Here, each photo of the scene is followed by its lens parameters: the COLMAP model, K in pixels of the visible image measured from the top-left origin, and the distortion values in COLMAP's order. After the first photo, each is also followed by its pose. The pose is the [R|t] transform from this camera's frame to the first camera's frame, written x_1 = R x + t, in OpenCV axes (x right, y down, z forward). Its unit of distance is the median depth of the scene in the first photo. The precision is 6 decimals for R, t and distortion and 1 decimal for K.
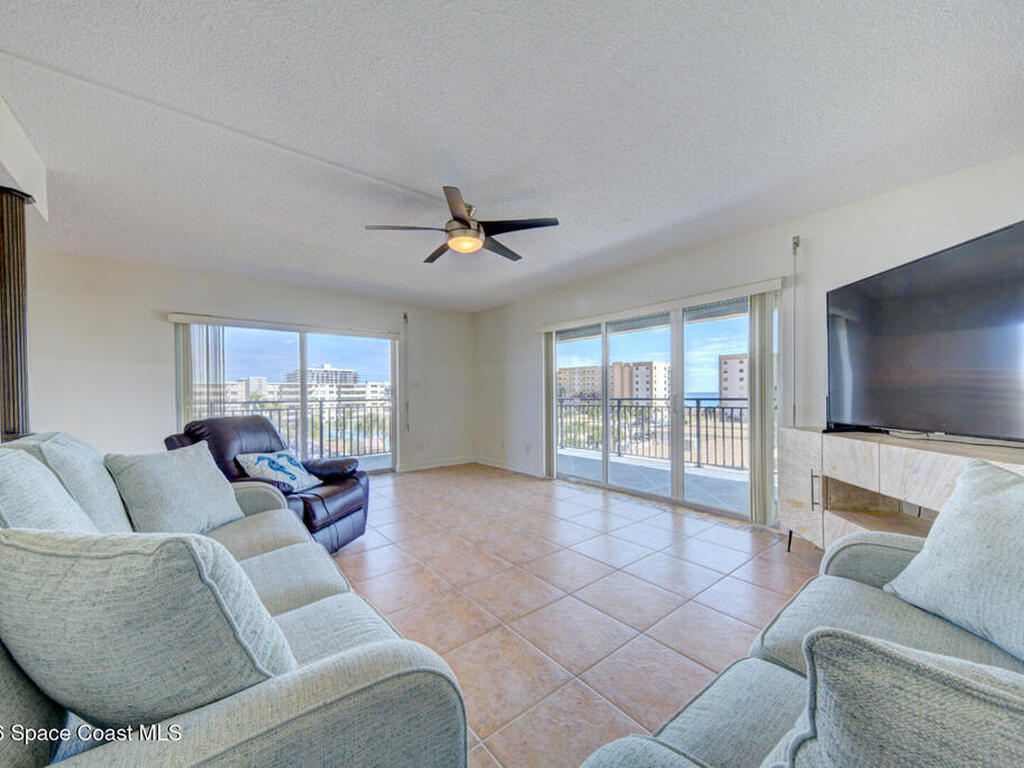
lens RADIAL K [[393.7, 0, 512.0], [0, 393.7, 384.0], [0, 0, 1]] dist [0.001202, 0.000068]
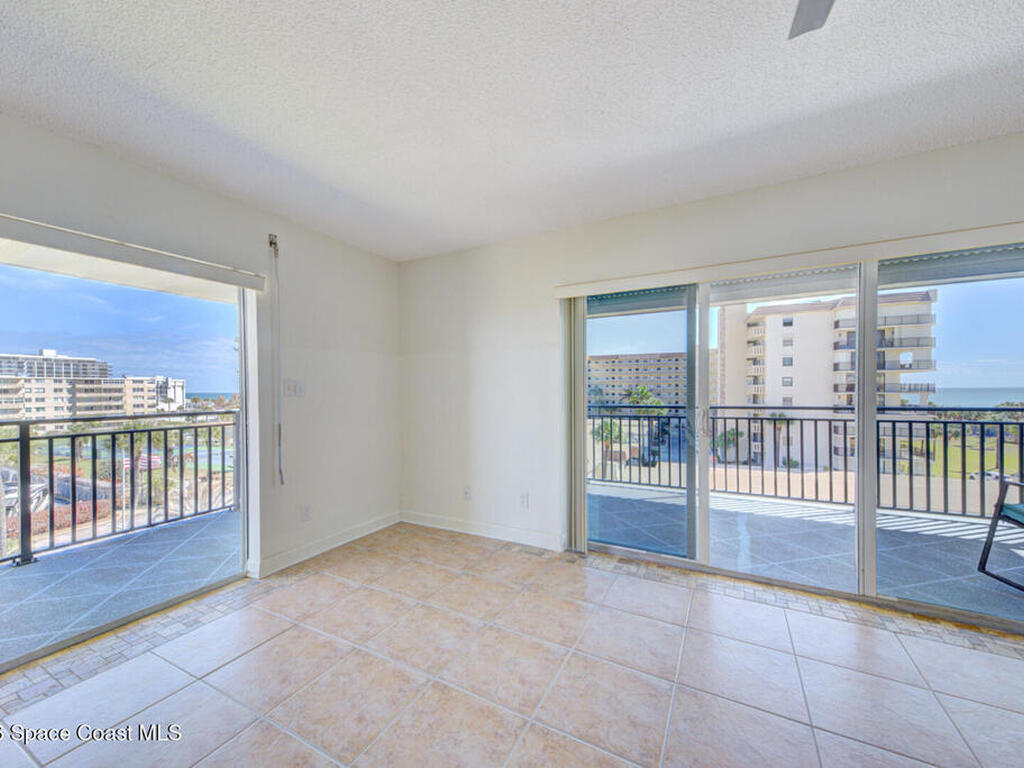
lens RADIAL K [[400.4, 0, 512.0], [0, 400.4, 384.0], [0, 0, 1]] dist [0.015161, -0.000003]
pose [[0.917589, 0.005056, 0.397499, -0.195809], [-0.007864, 0.999954, 0.005434, -0.006982], [-0.397454, -0.008113, 0.917586, 0.437297]]
